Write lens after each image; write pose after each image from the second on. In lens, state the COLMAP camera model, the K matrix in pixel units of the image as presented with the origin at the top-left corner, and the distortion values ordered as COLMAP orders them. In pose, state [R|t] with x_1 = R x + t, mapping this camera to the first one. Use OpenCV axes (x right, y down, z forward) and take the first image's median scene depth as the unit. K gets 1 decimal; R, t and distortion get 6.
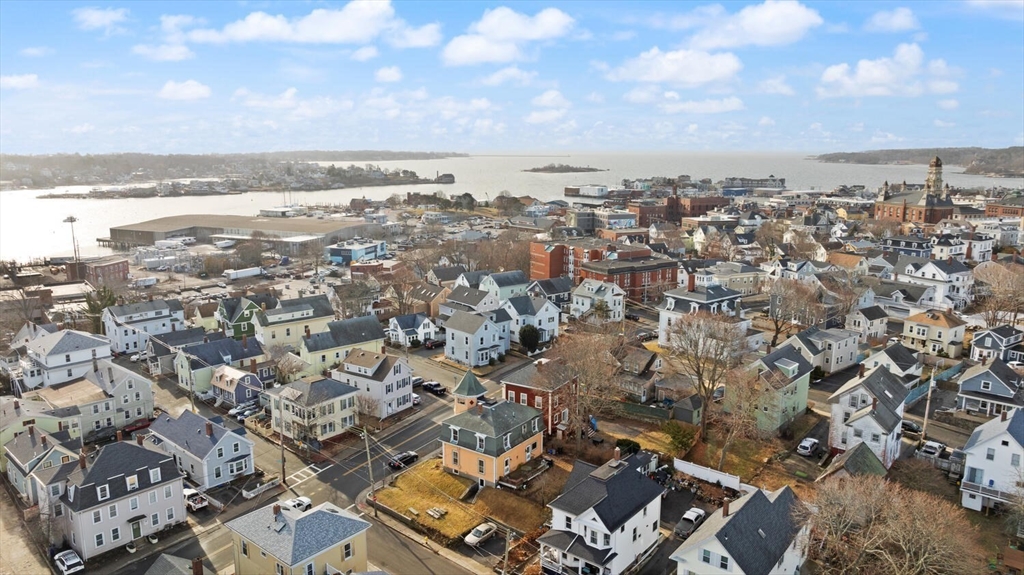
lens RADIAL K [[712.0, 0, 506.1], [0, 712.0, 284.5], [0, 0, 1]] dist [-0.028370, 0.029219]
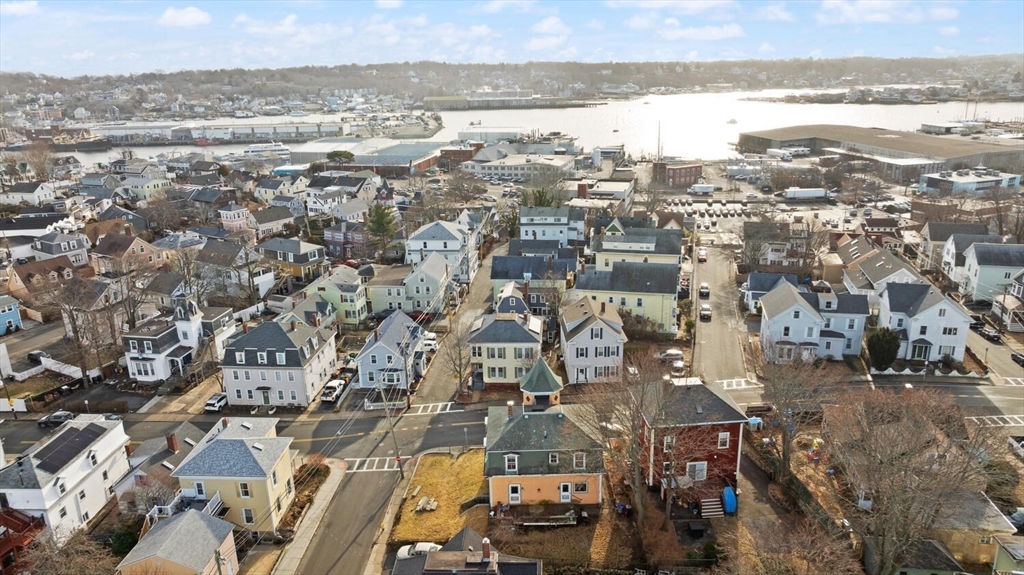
lens RADIAL K [[712.0, 0, 518.3], [0, 712.0, 293.6], [0, 0, 1]] dist [-0.028370, 0.029219]
pose [[0.598454, 0.240043, -0.764351, 0.397354], [-0.130838, 0.970533, 0.202353, -0.077111], [0.790401, -0.021093, 0.612226, 0.413824]]
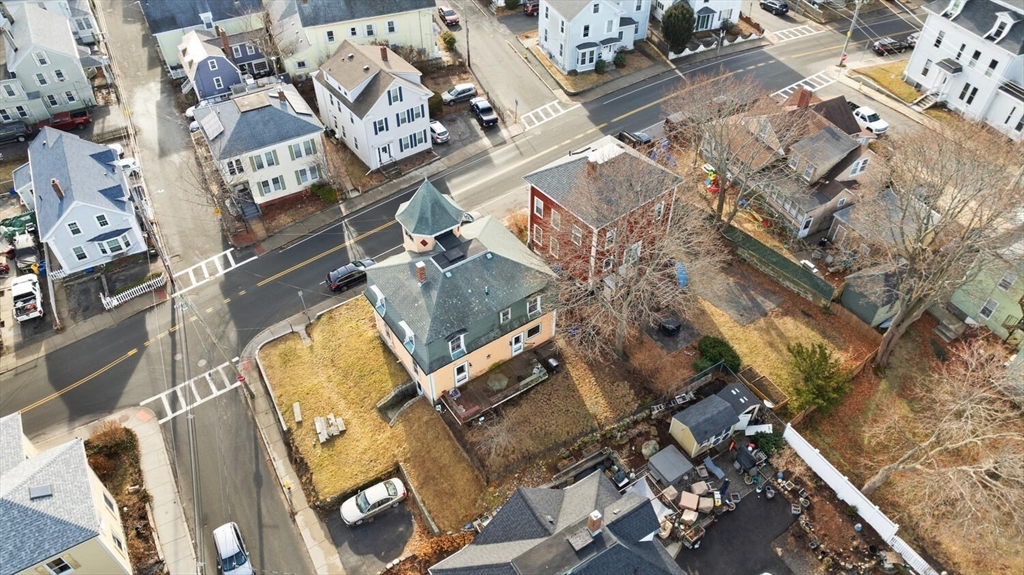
lens RADIAL K [[712.0, 0, 512.8], [0, 712.0, 292.3], [0, 0, 1]] dist [-0.028370, 0.029219]
pose [[0.943637, 0.231708, -0.236348, 0.117254], [-0.061181, 0.823888, 0.563441, -0.085015], [0.325278, -0.517223, 0.791628, 0.457932]]
